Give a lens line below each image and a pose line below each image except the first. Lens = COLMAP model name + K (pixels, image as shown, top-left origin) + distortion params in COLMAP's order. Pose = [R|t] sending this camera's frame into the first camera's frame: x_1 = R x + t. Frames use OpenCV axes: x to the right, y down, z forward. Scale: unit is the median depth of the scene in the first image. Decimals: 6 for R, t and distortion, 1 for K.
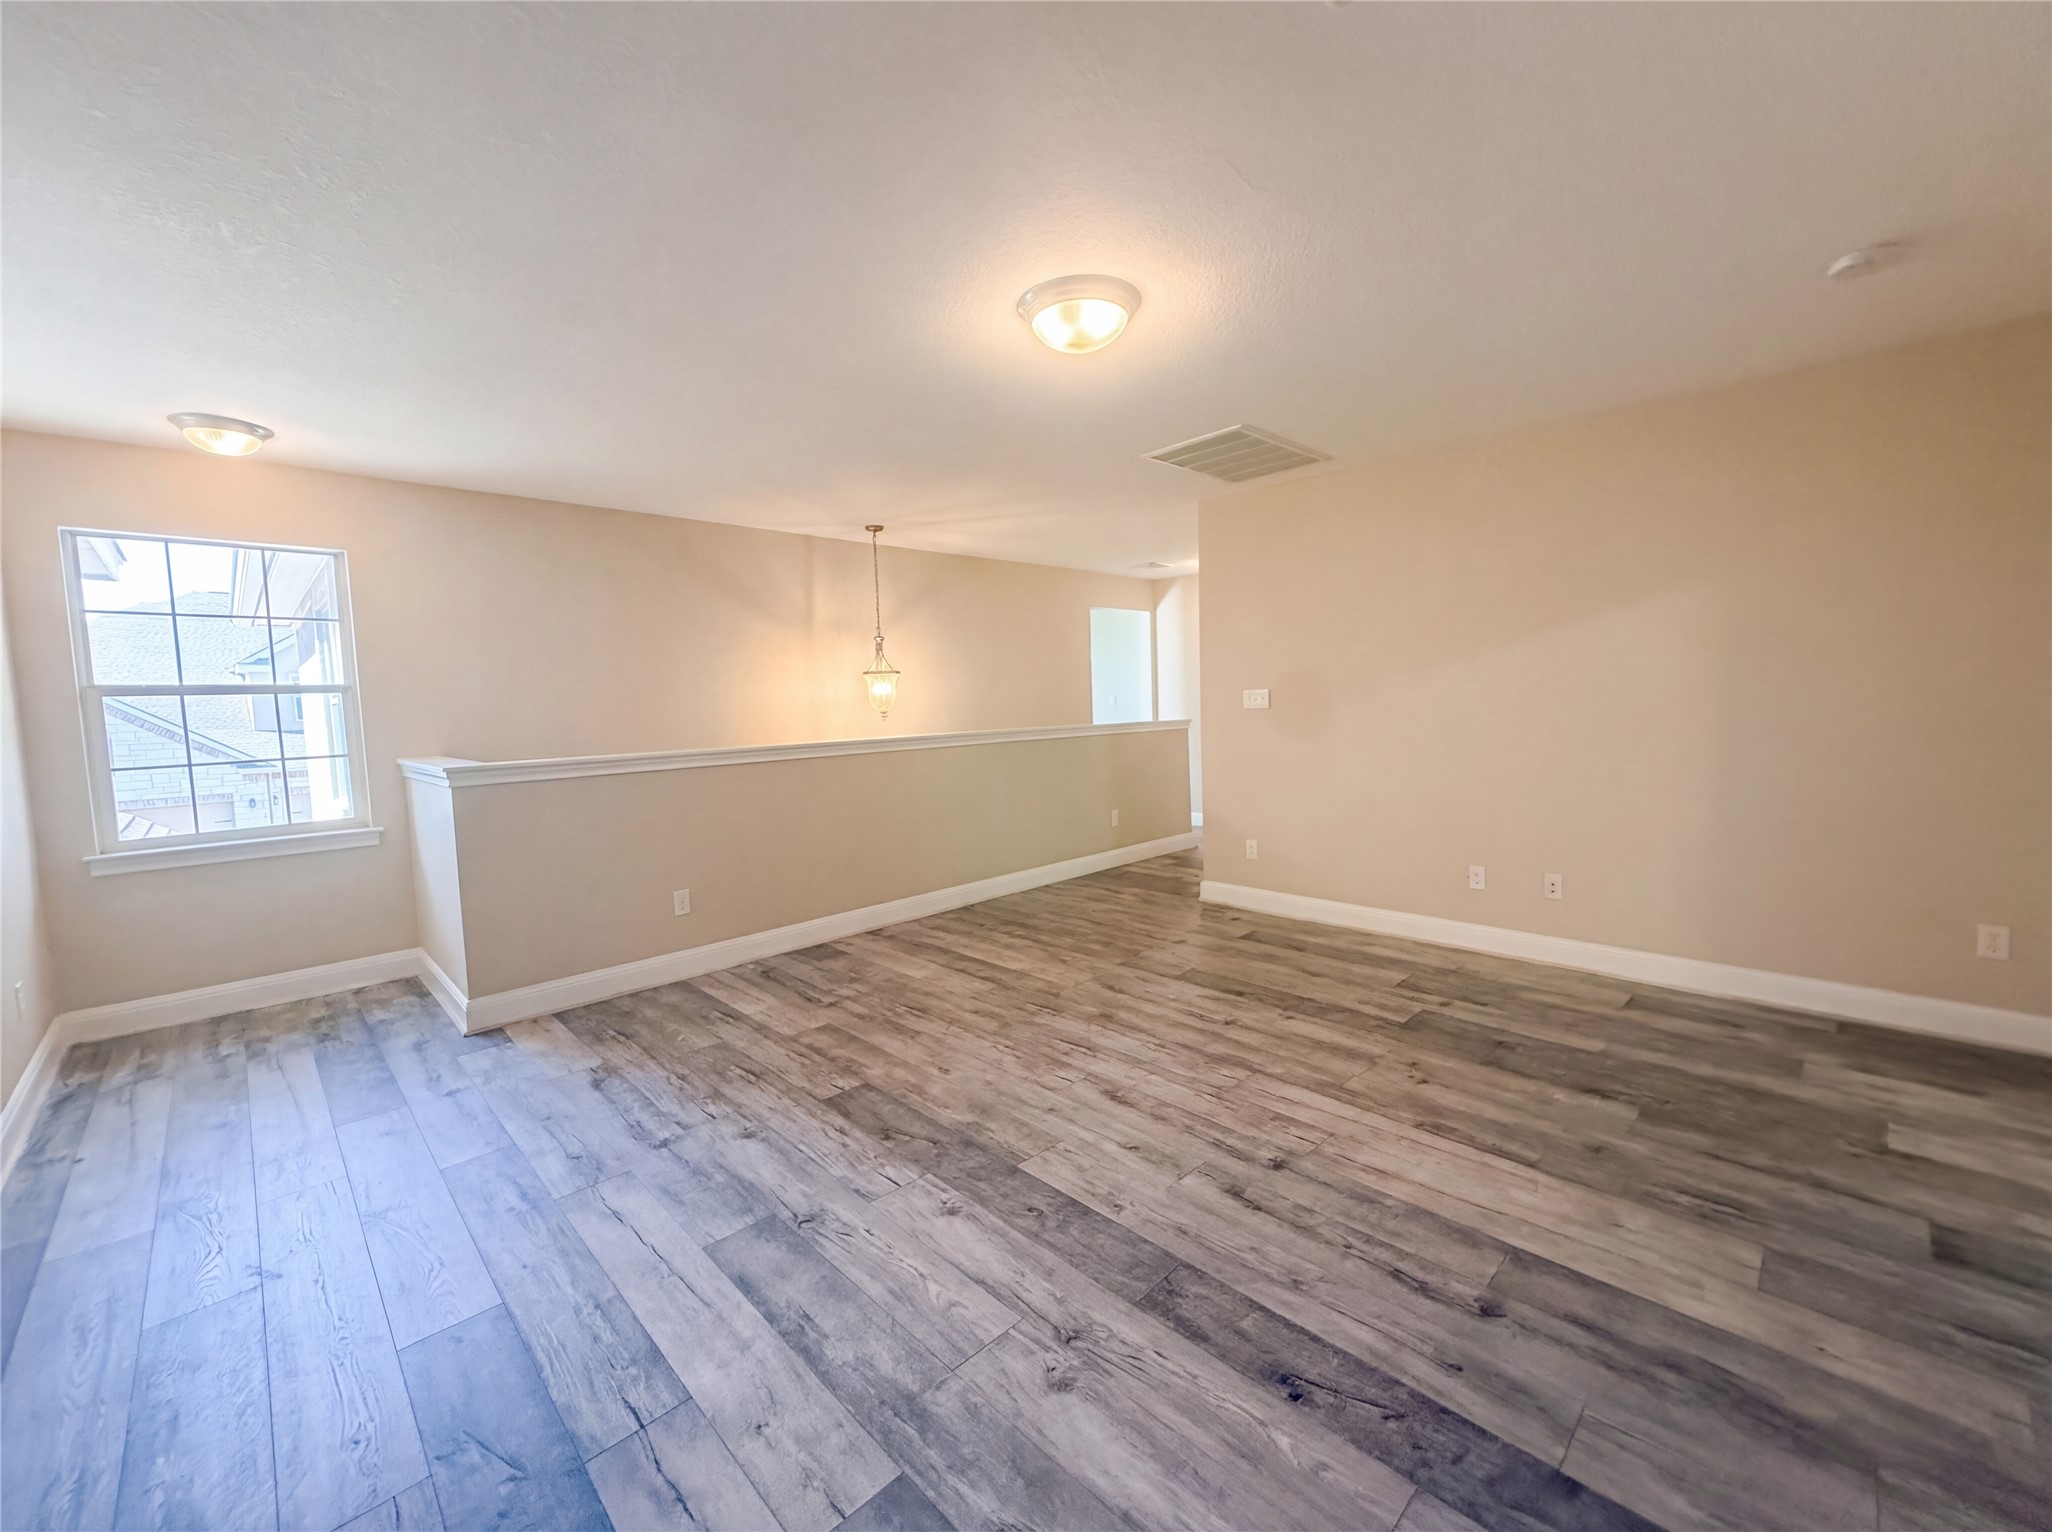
lens RADIAL K [[815.3, 0, 1025.4], [0, 815.3, 765.4], [0, 0, 1]] dist [-0.001486, -0.000107]
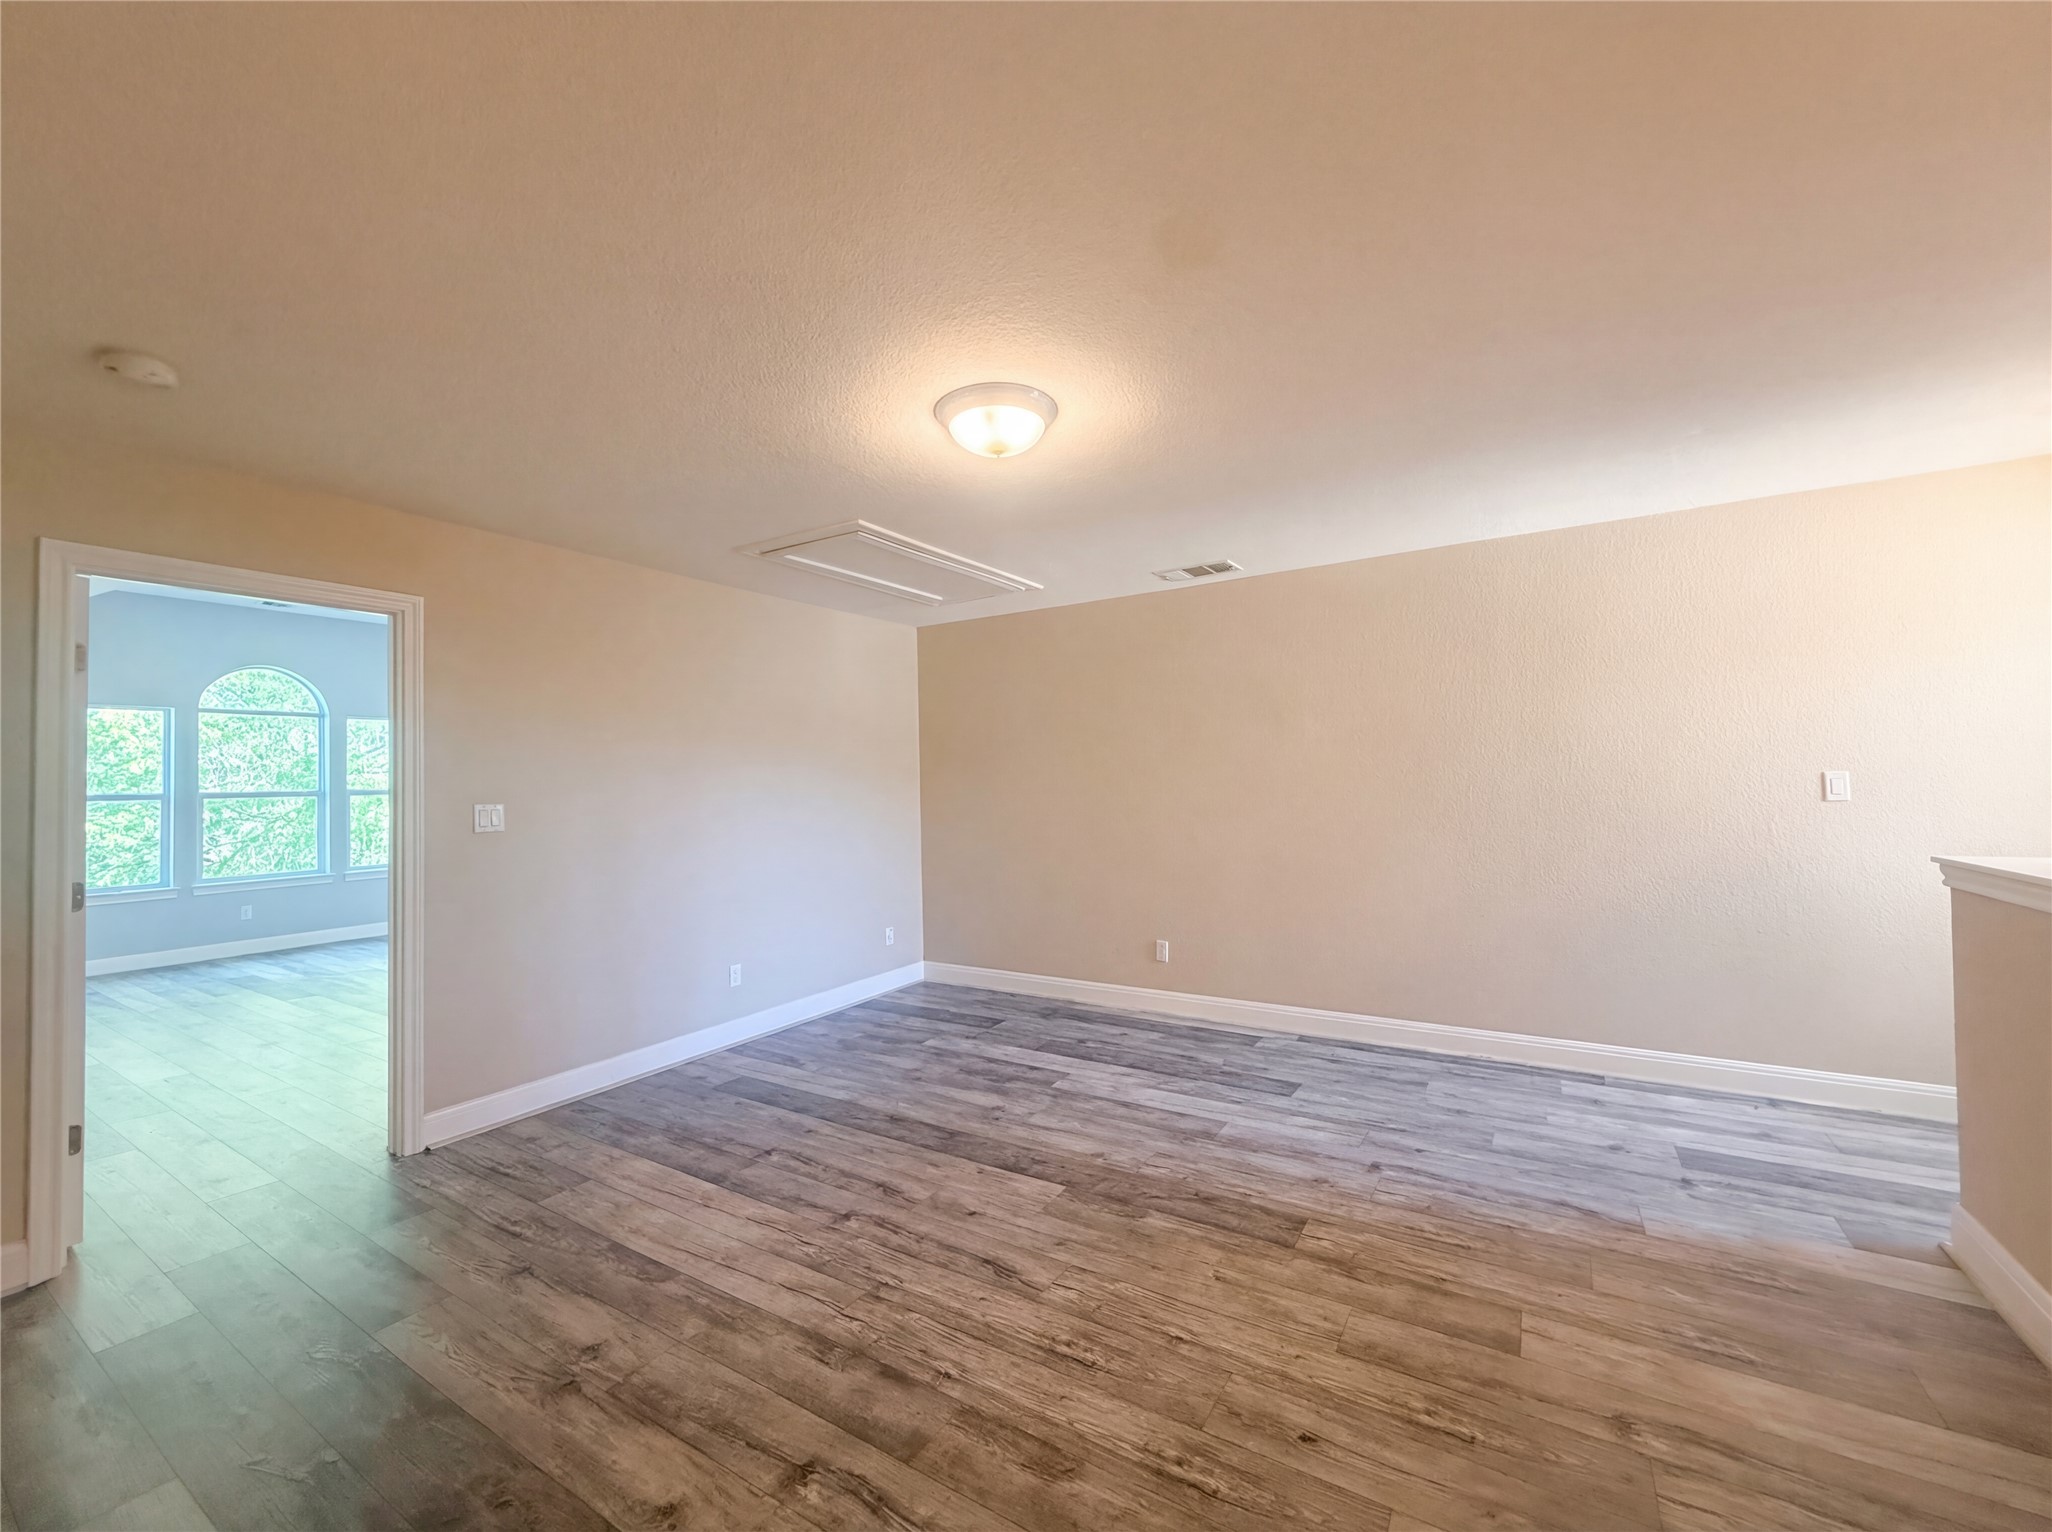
lens RADIAL K [[815.3, 0, 1025.4], [0, 815.3, 765.4], [0, 0, 1]] dist [-0.001486, -0.000107]
pose [[-0.969840, 0.045612, -0.239437, 0.306964], [0.030826, 0.997400, 0.065140, -0.206423], [0.241785, 0.055795, -0.968724, 2.104853]]
